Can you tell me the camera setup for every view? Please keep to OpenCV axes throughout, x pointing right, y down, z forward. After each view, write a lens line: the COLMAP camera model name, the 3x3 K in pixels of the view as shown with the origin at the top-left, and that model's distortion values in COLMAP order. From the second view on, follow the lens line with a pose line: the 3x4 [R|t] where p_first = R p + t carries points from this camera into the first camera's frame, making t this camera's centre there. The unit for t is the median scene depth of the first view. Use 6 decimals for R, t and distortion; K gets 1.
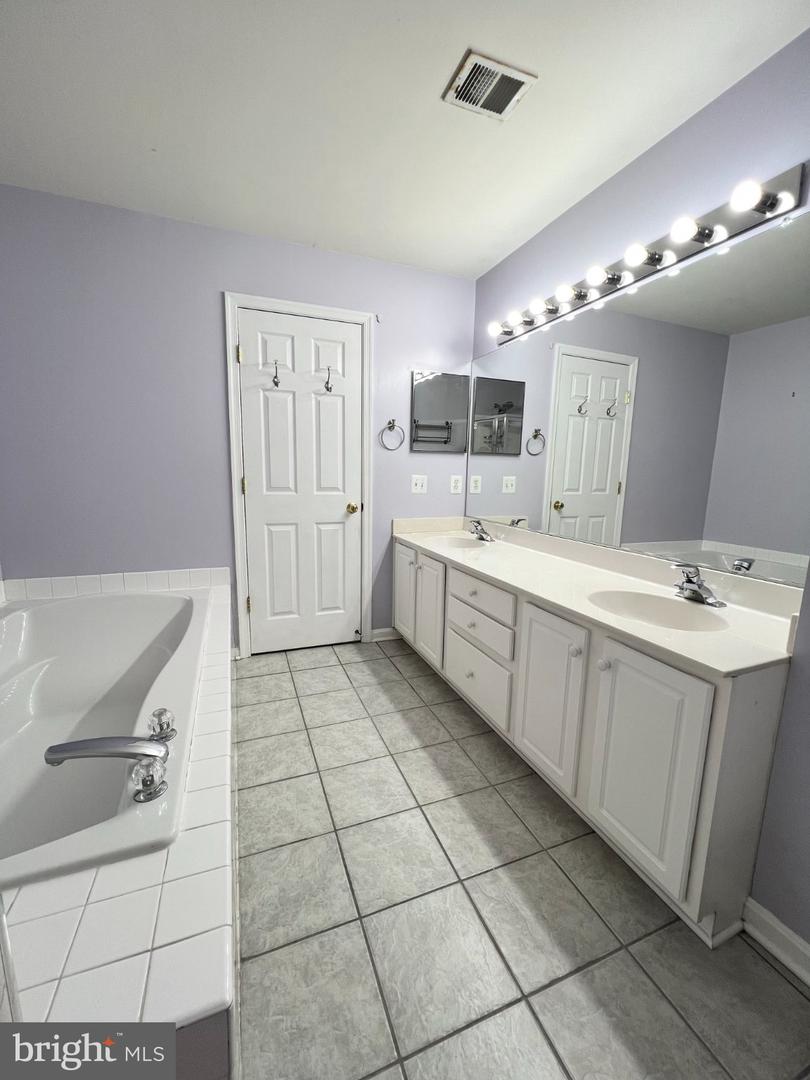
lens RADIAL K [[433.1, 0, 405.0], [0, 433.1, 540.0], [0, 0, 1]] dist [0.000345, -0.000011]
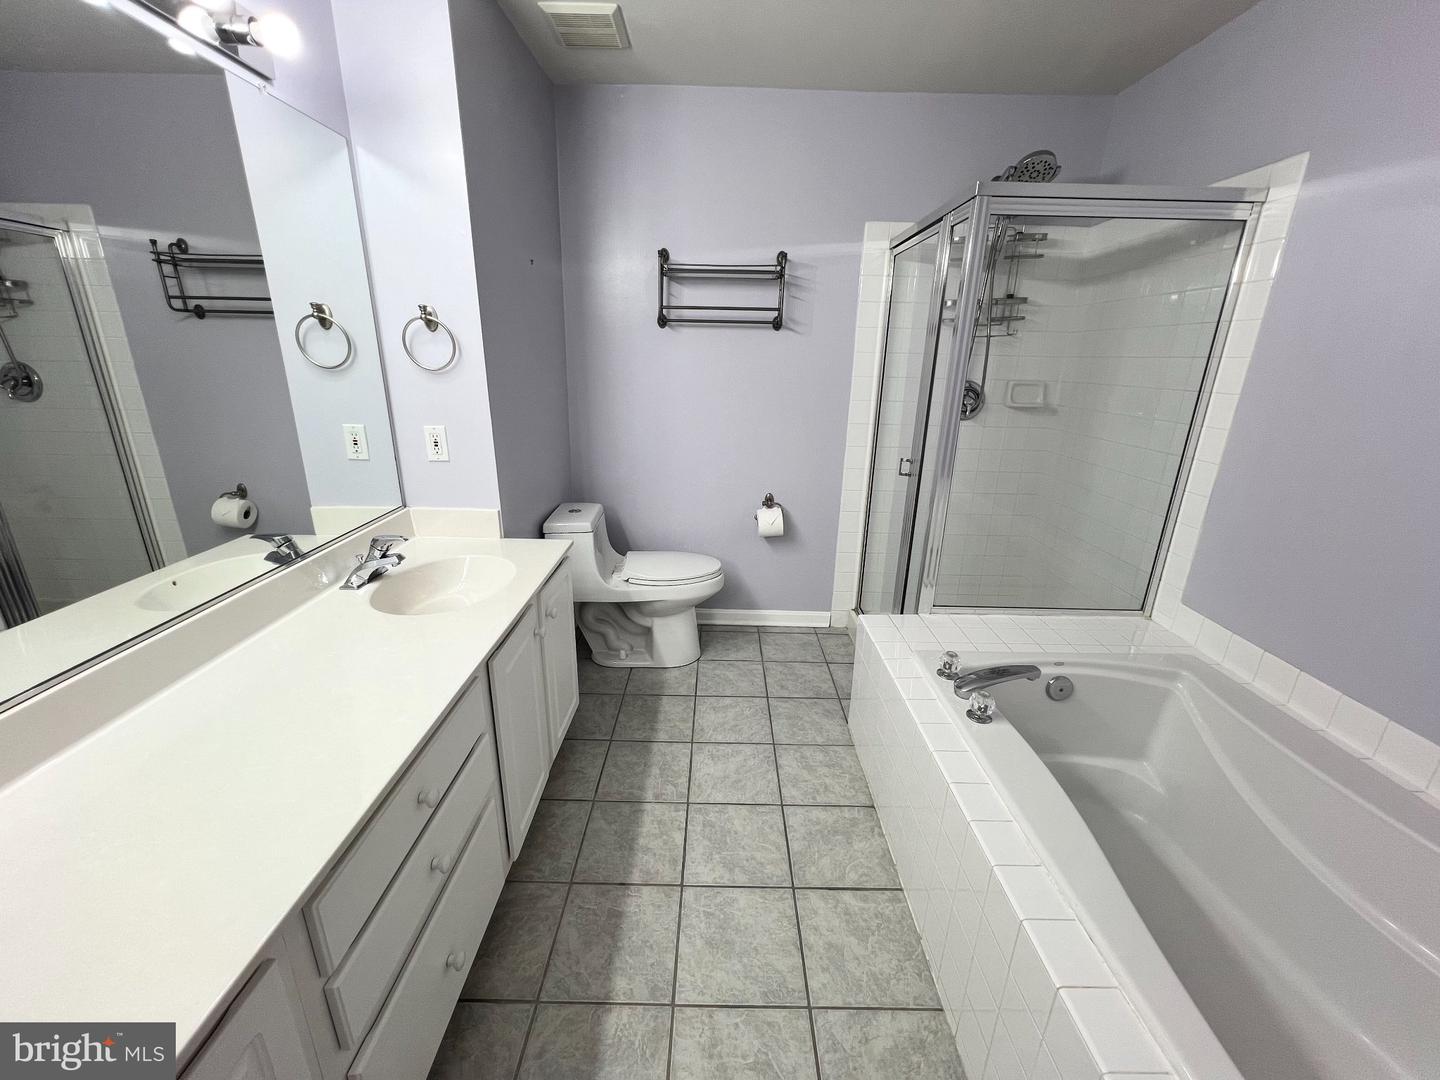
lens RADIAL K [[577.4, 0, 720.0], [0, 577.4, 540.0], [0, 0, 1]] dist [0.000345, -0.000011]
pose [[-0.929319, -0.155073, 0.335141, -0.309381], [0.014606, 0.891409, 0.452964, -0.435732], [-0.368990, 0.425842, -0.826138, 1.749643]]
